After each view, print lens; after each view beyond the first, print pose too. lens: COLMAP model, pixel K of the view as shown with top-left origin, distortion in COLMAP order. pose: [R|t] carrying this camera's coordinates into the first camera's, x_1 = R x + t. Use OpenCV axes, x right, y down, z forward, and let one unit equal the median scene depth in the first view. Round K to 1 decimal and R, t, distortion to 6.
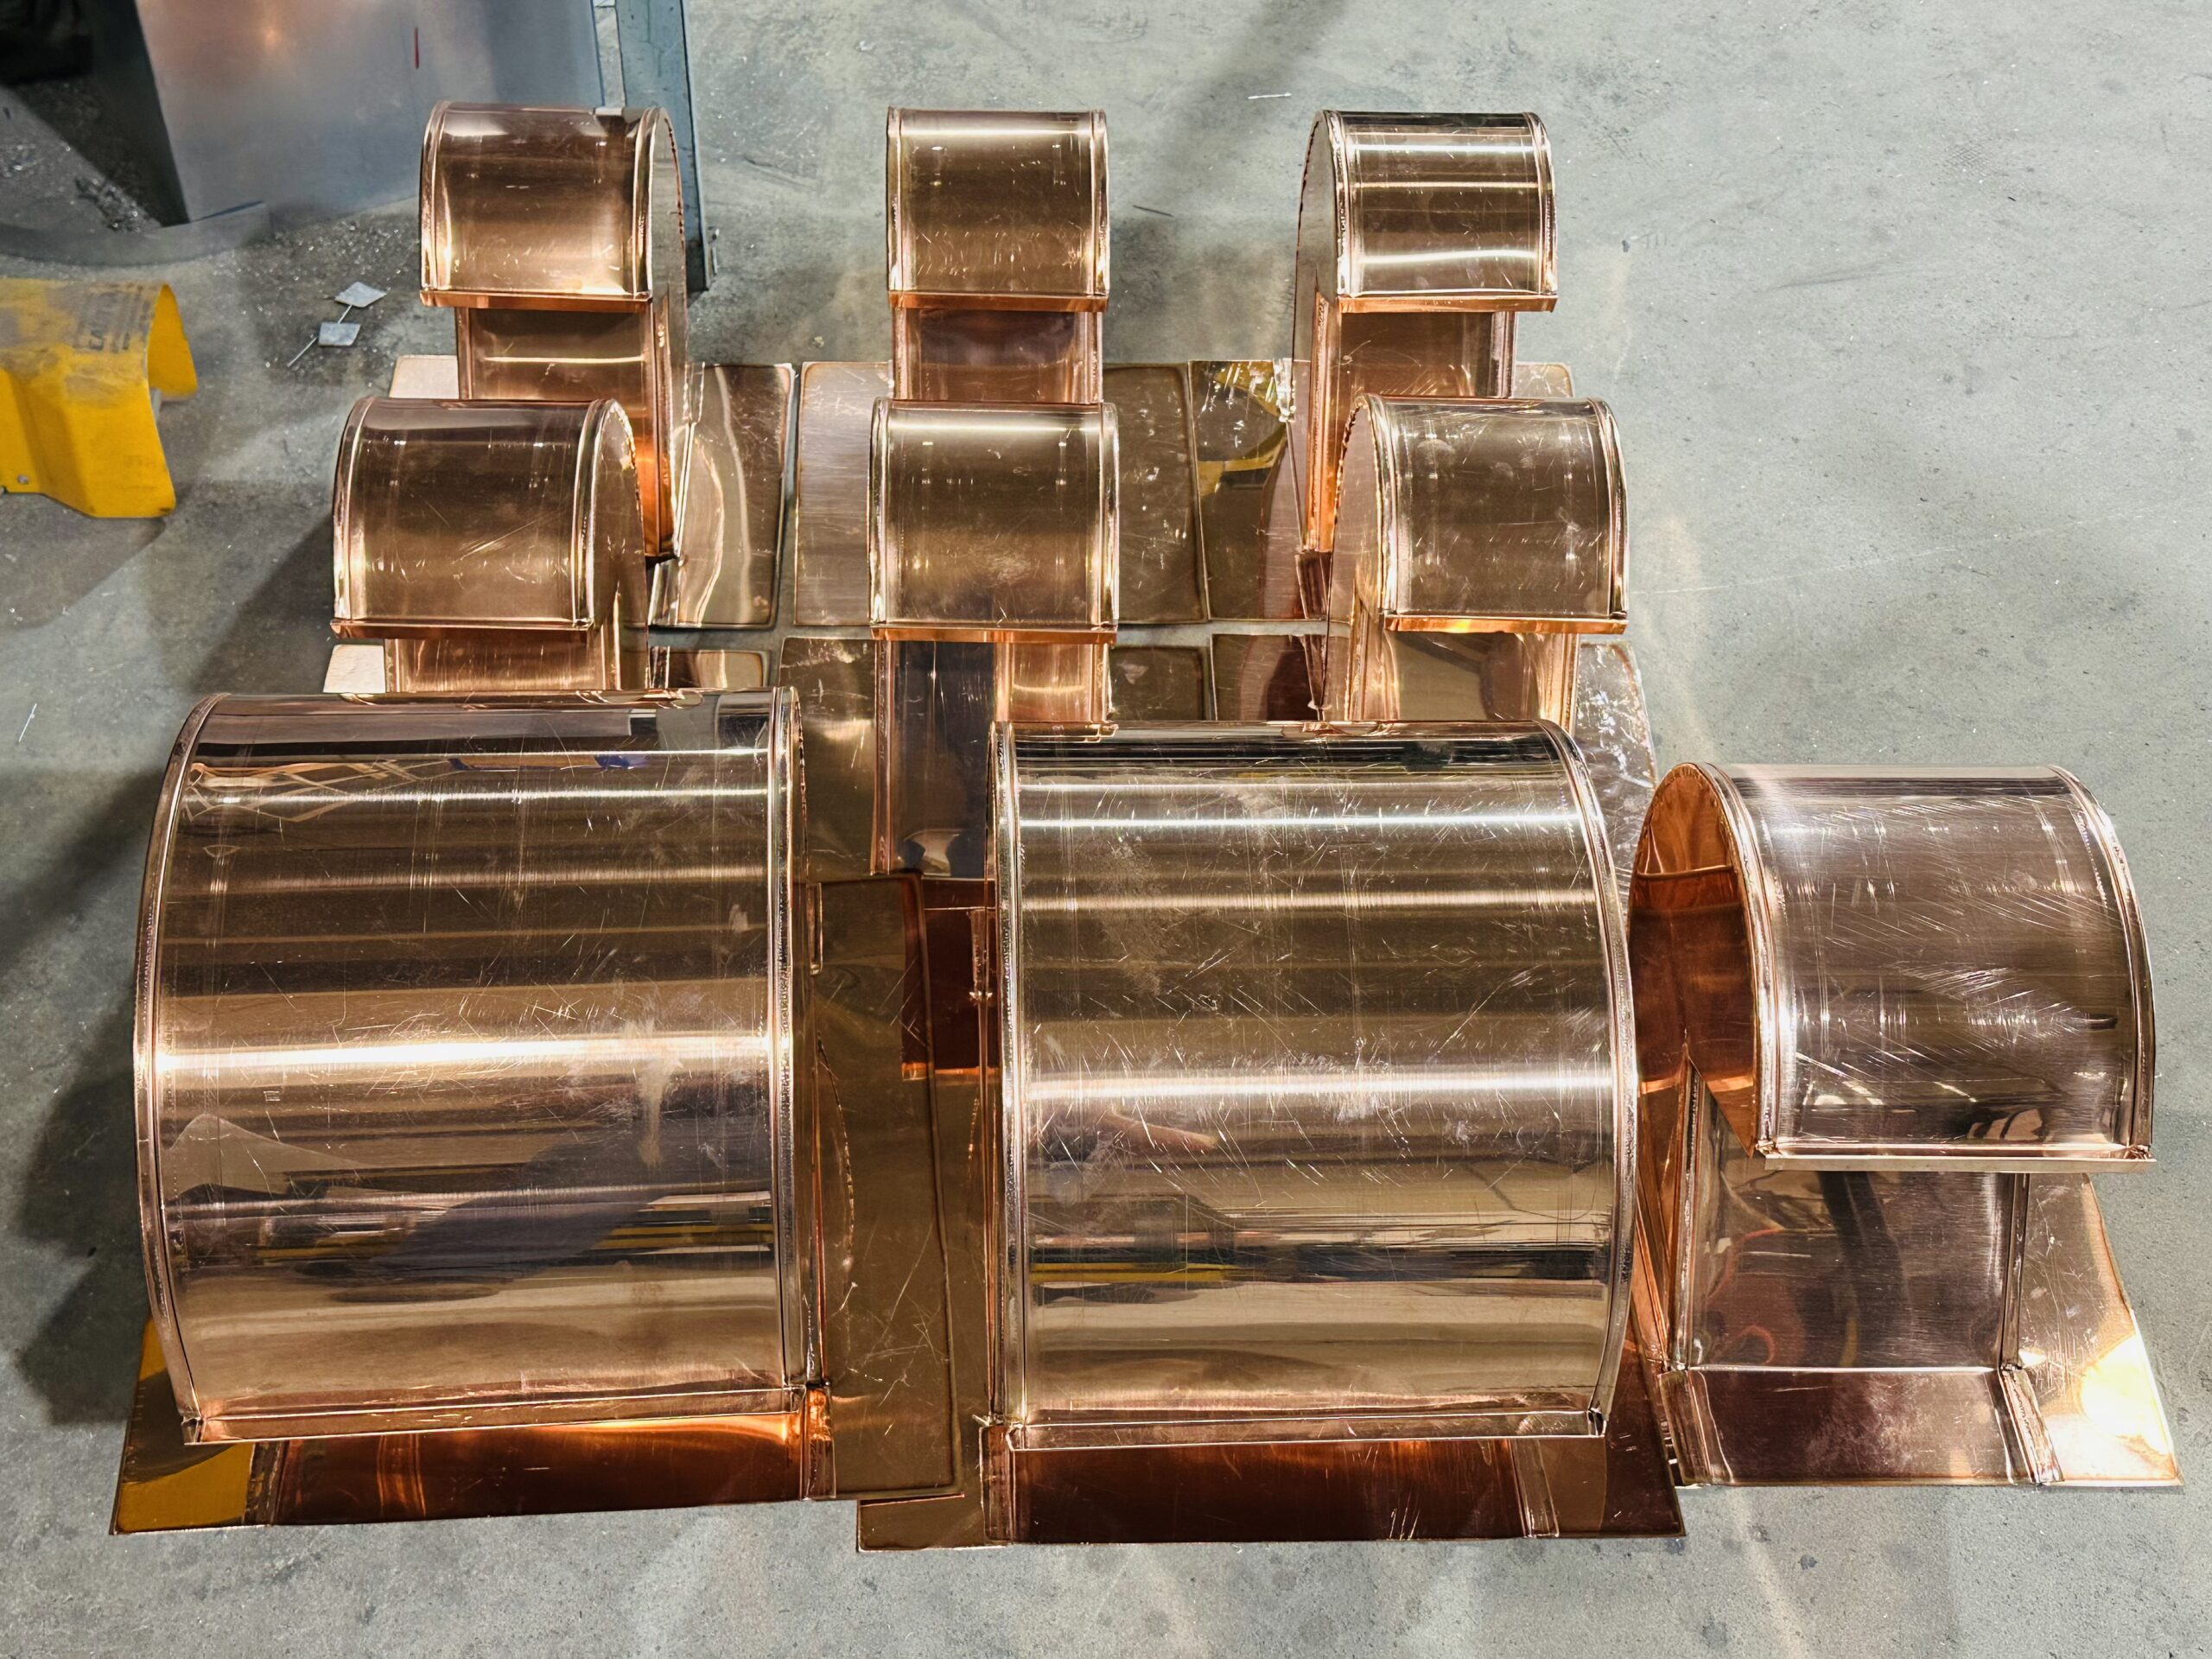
lens RADIAL K [[2811.8, 0, 1108.0], [0, 2811.8, 982.9], [0, 0, 1]] dist [0.209716, -0.420939]
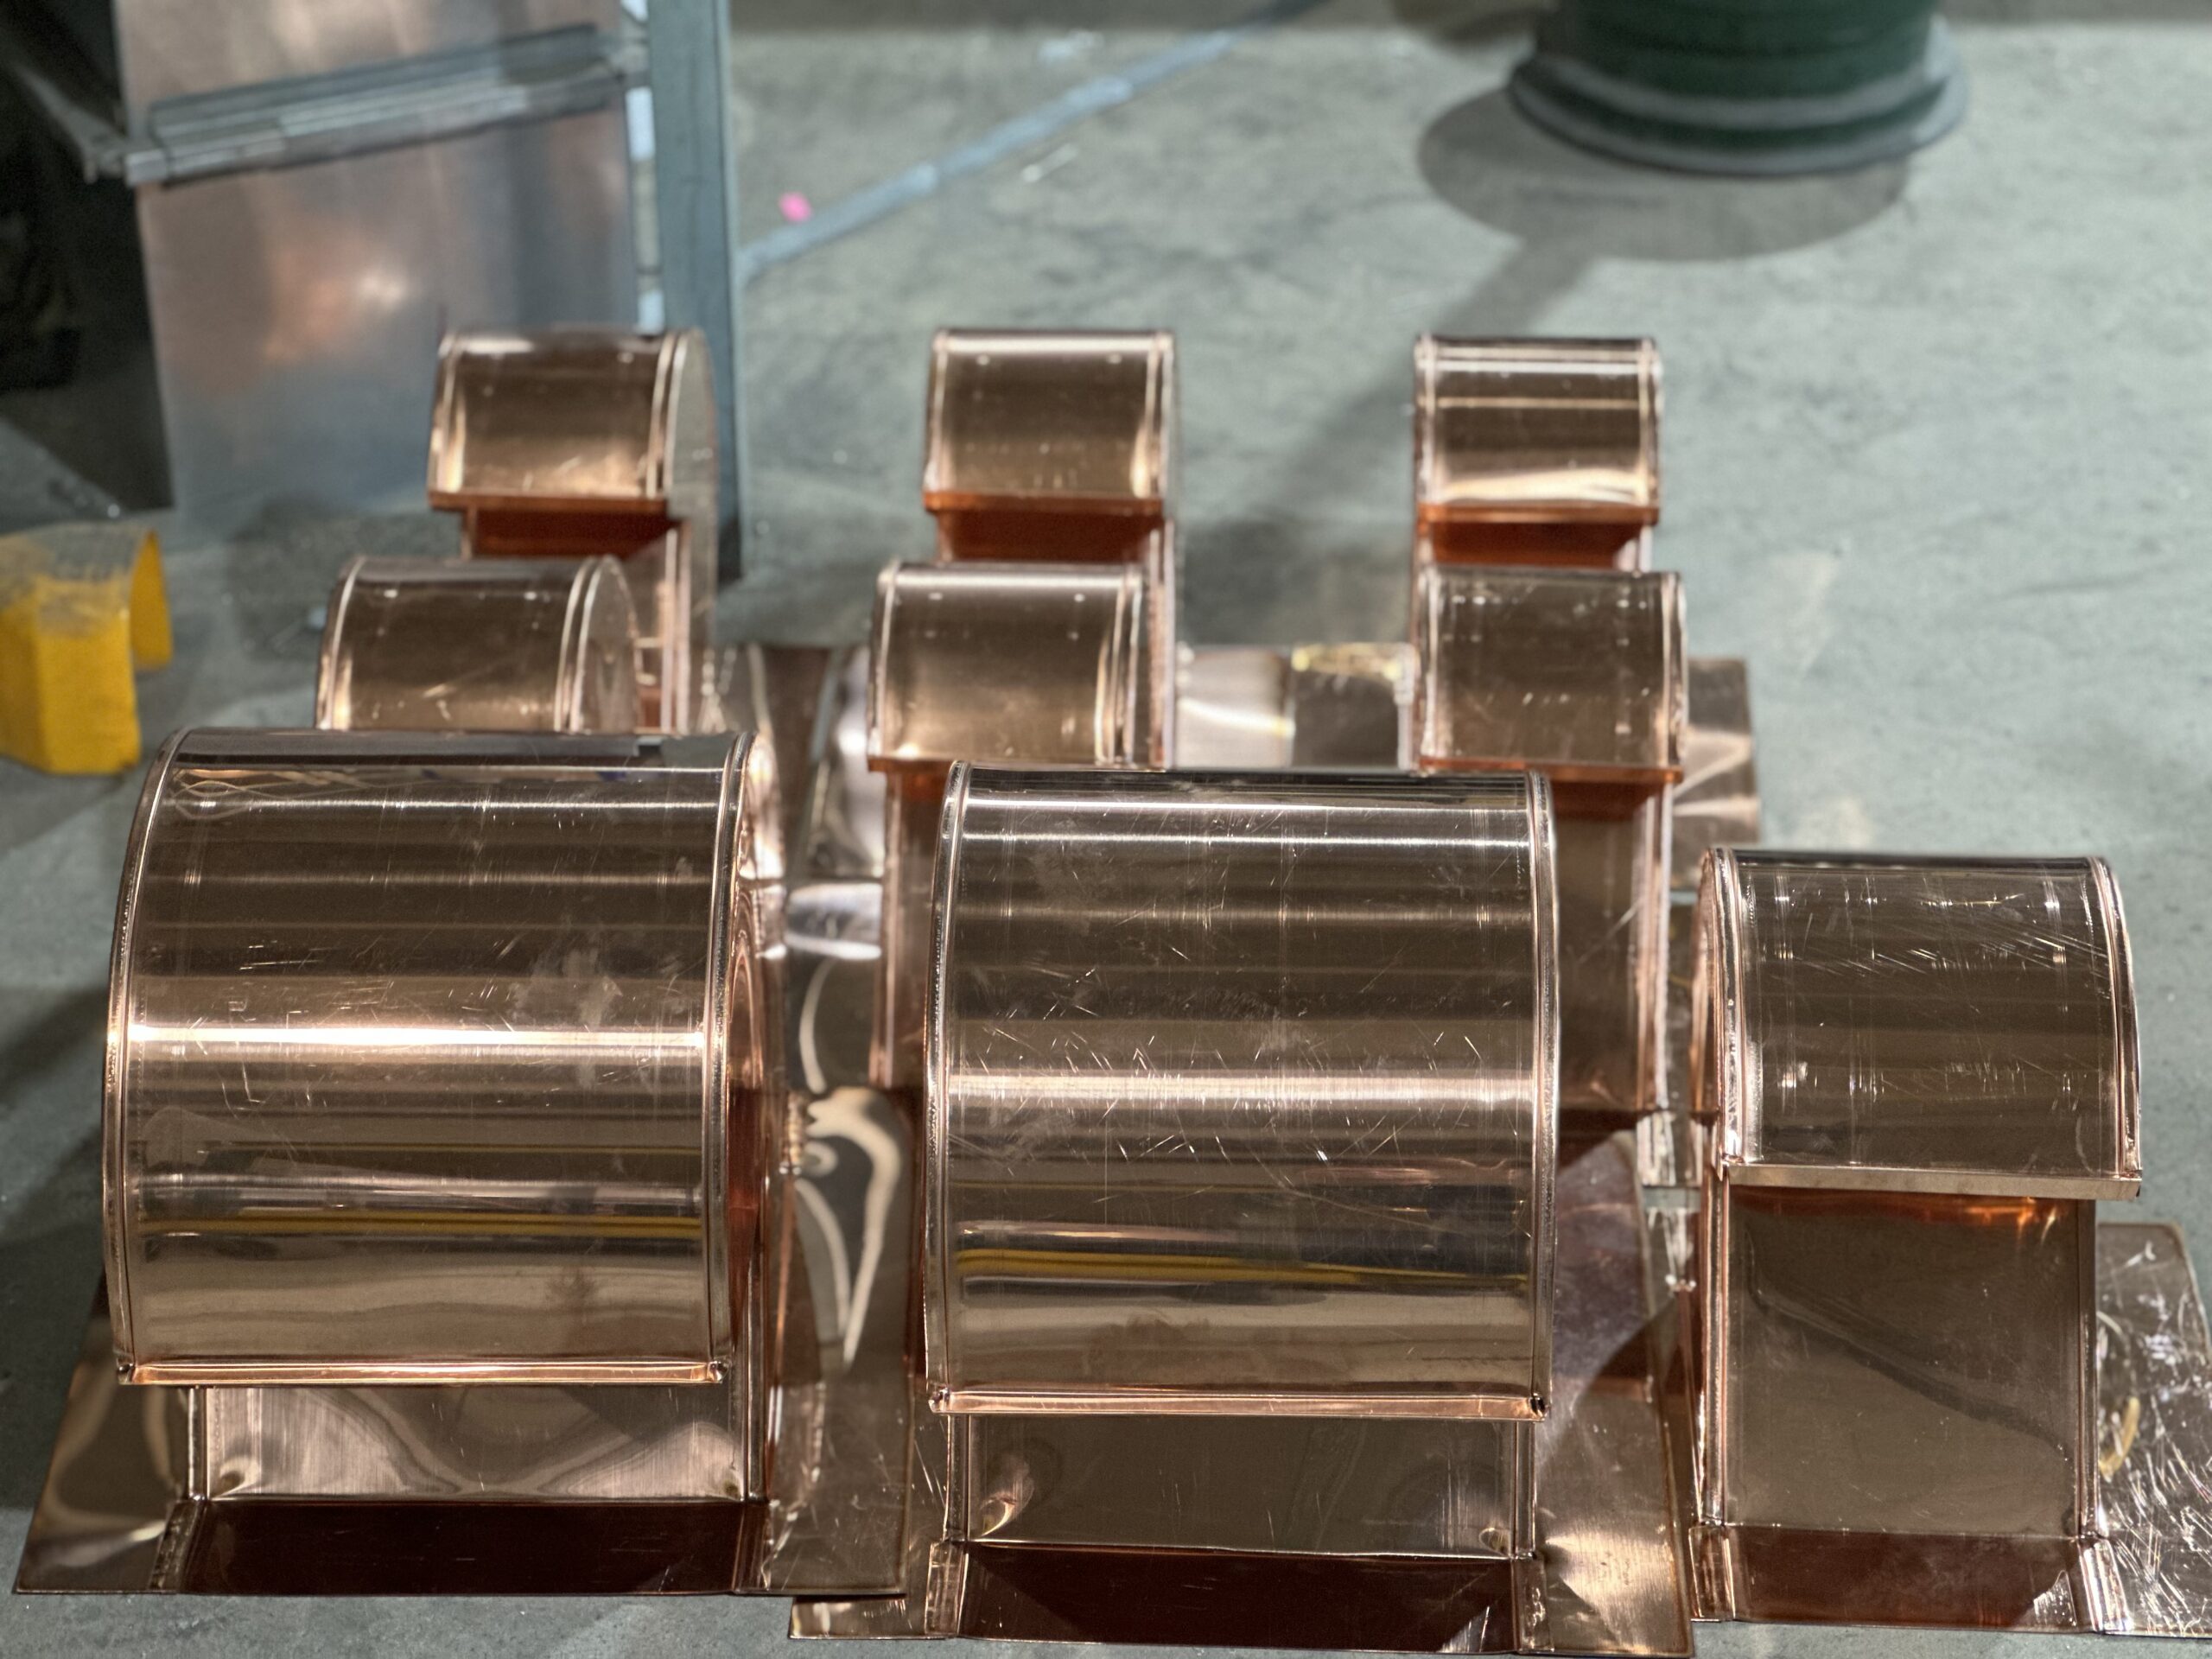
lens RADIAL K [[4944.2, 0, 1106.0], [0, 4944.2, 829.5], [0, 0, 1]] dist [0.277735, -0.510133]
pose [[0.995959, 0.001934, -0.089792, 0.123028], [-0.029364, 0.951837, -0.305194, 0.338398], [0.084877, 0.306597, 0.948048, -0.472669]]
